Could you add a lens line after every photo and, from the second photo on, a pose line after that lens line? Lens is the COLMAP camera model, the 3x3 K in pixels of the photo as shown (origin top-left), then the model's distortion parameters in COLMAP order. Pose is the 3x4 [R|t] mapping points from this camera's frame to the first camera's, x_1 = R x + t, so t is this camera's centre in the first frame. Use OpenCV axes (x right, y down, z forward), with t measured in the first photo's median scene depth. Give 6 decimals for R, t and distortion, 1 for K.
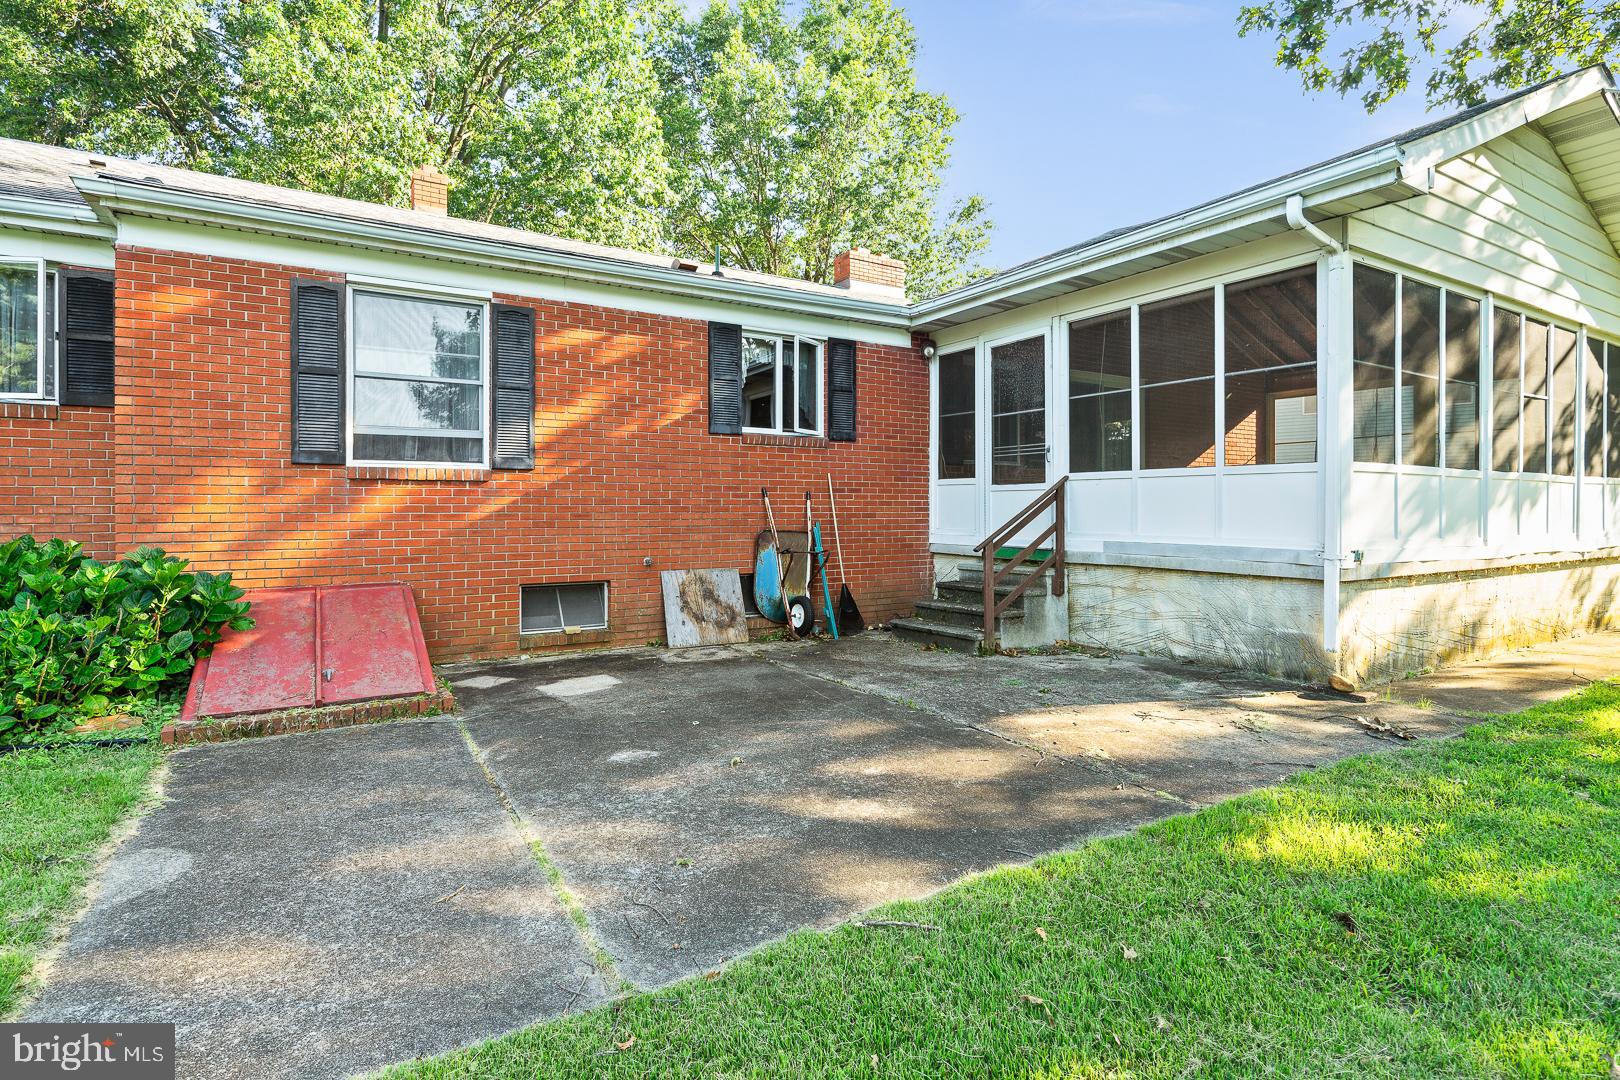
lens RADIAL K [[799.1, 0, 794.0], [0, 799.1, 505.8], [0, 0, 1]] dist [-0.018446, 0.000294]
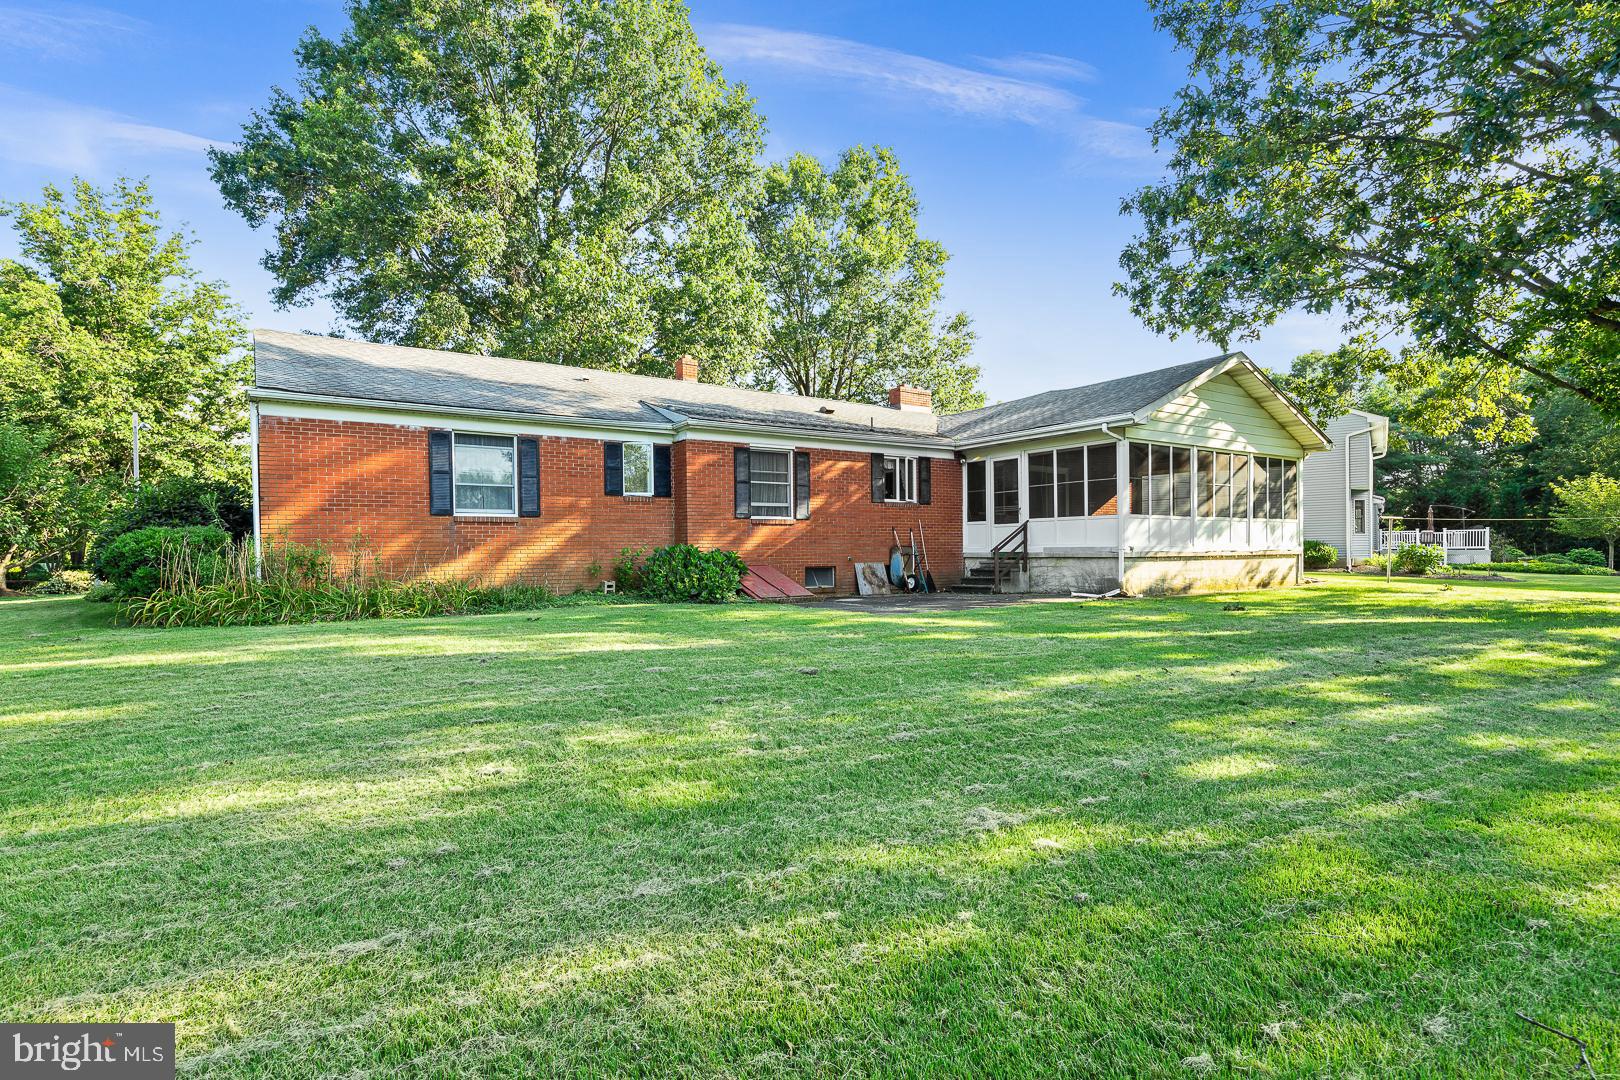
lens RADIAL K [[783.3, 0, 803.9], [0, 783.3, 539.1], [0, 0, 1]] dist [0.001300, -0.000061]
pose [[0.998627, -0.007921, 0.051774, -0.403501], [0.008262, 0.999946, -0.006381, 0.025305], [-0.051721, 0.006800, 0.998638, -1.173203]]
